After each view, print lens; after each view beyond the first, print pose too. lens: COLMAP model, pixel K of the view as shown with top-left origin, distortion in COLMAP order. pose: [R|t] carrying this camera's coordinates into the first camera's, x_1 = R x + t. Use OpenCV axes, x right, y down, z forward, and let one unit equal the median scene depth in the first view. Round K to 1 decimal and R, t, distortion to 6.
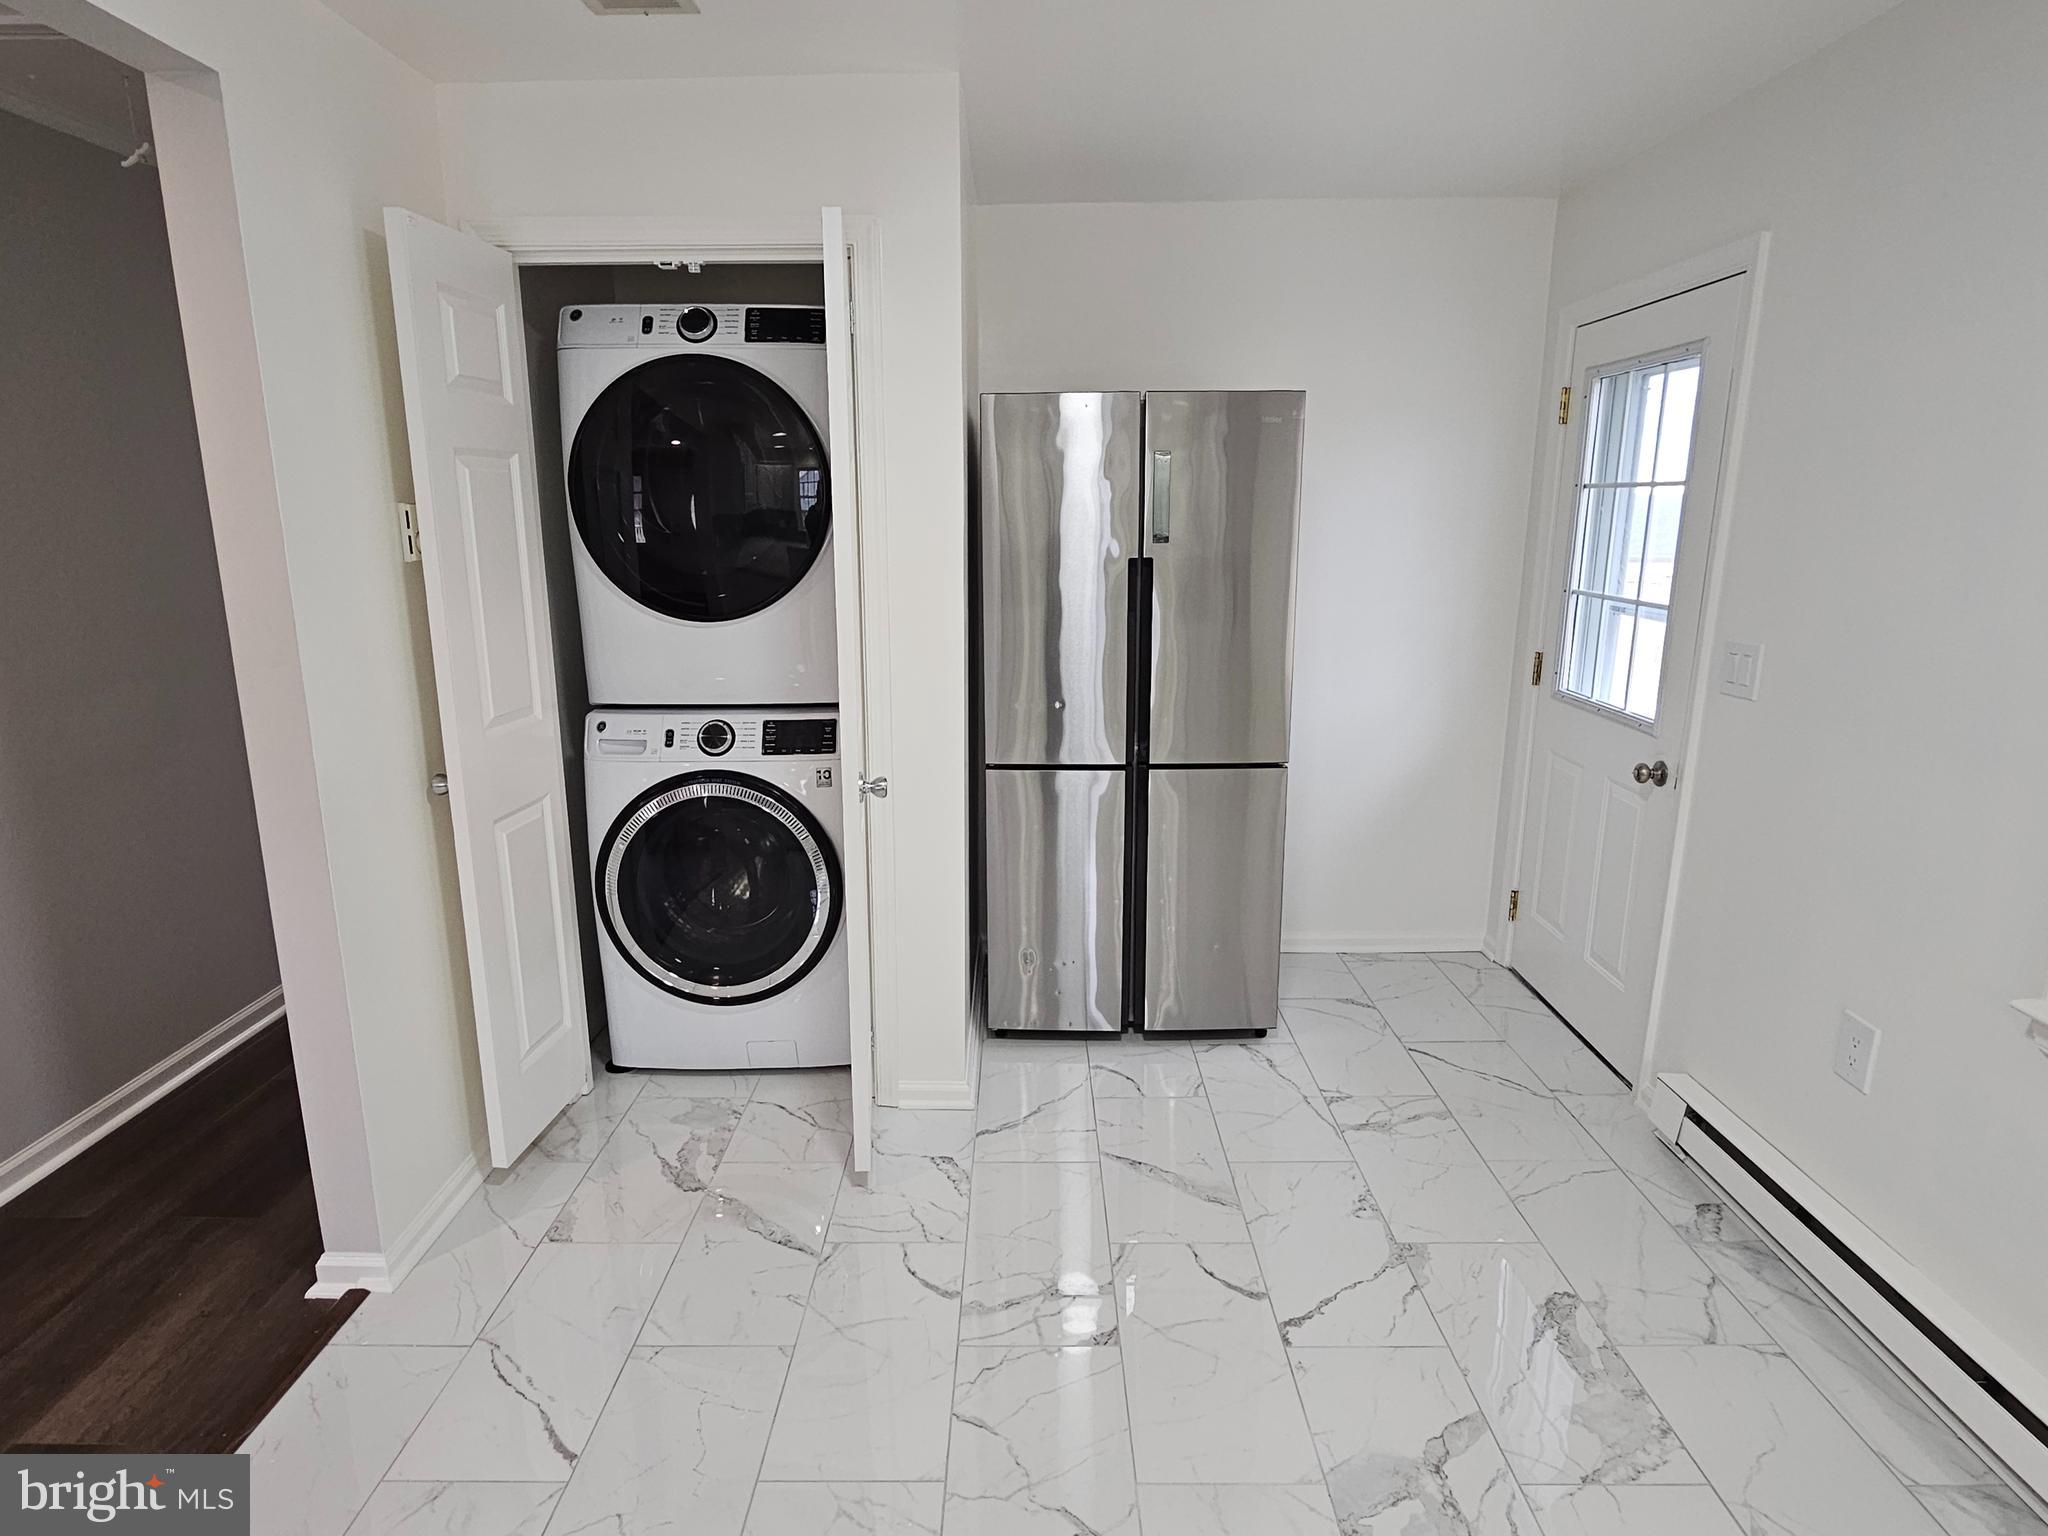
lens RADIAL K [[1117.8, 0, 1019.4], [0, 1117.8, 768.0], [0, 0, 1]] dist [-0.001709, -0.000978]
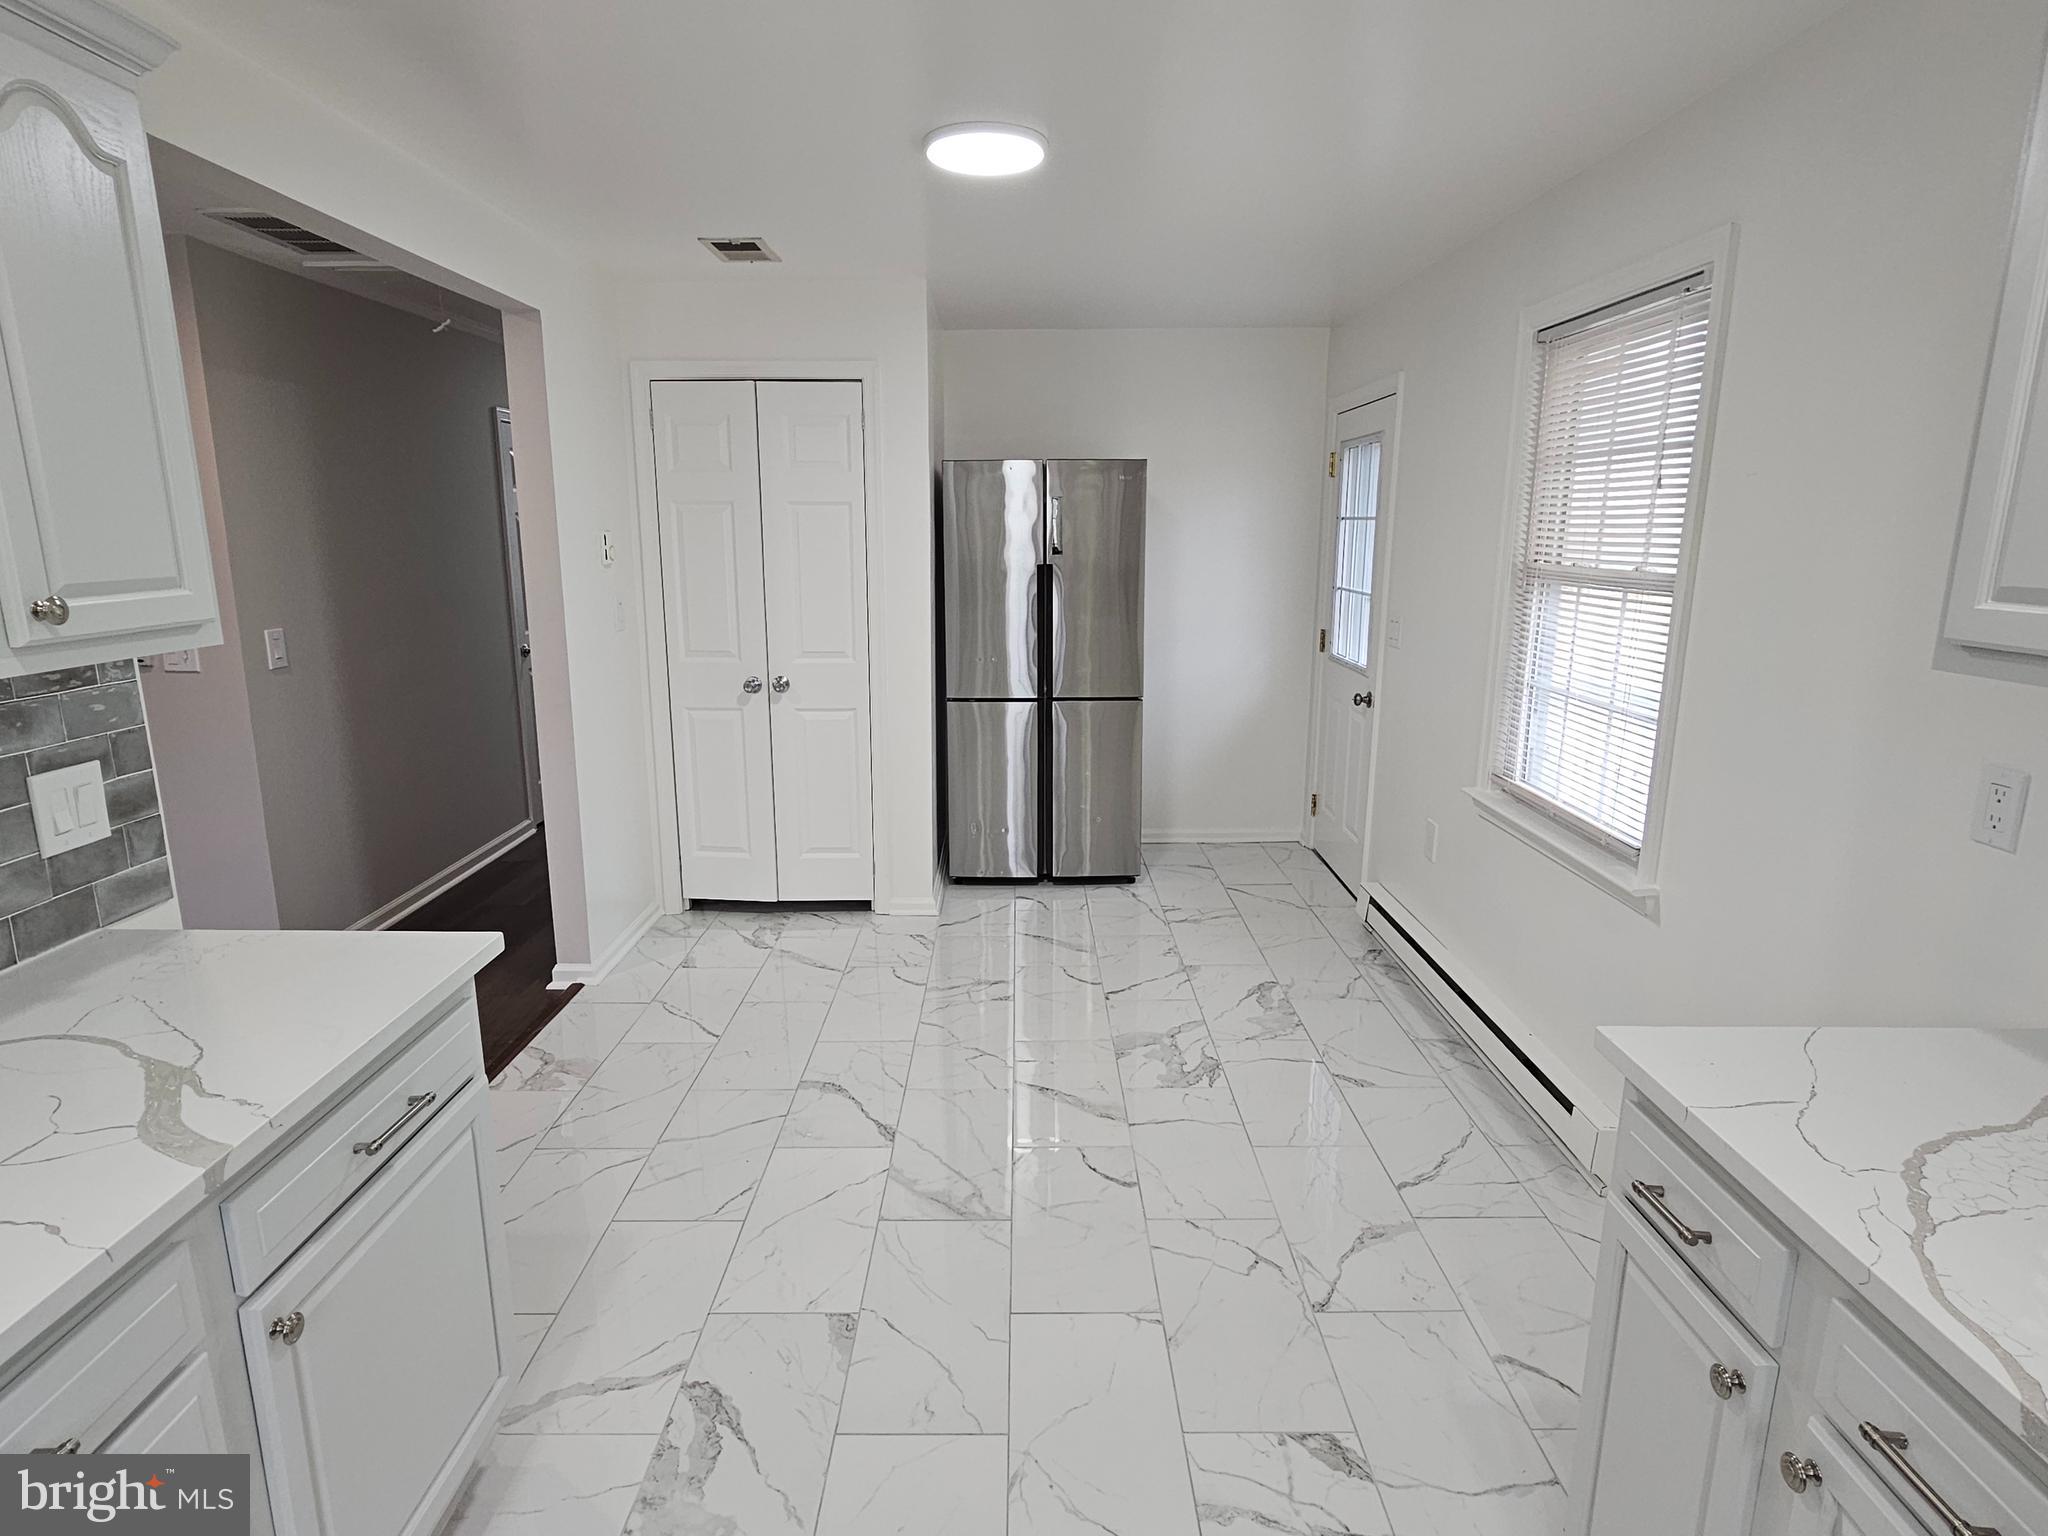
lens RADIAL K [[1117.8, 0, 1018.0], [0, 1117.8, 763.4], [0, 0, 1]] dist [-0.001709, -0.000978]
pose [[0.999968, 0.000014, 0.007974, 0.057371], [0.000125, 0.999849, -0.017373, 0.117239], [-0.007973, 0.017373, 0.999817, -0.558442]]
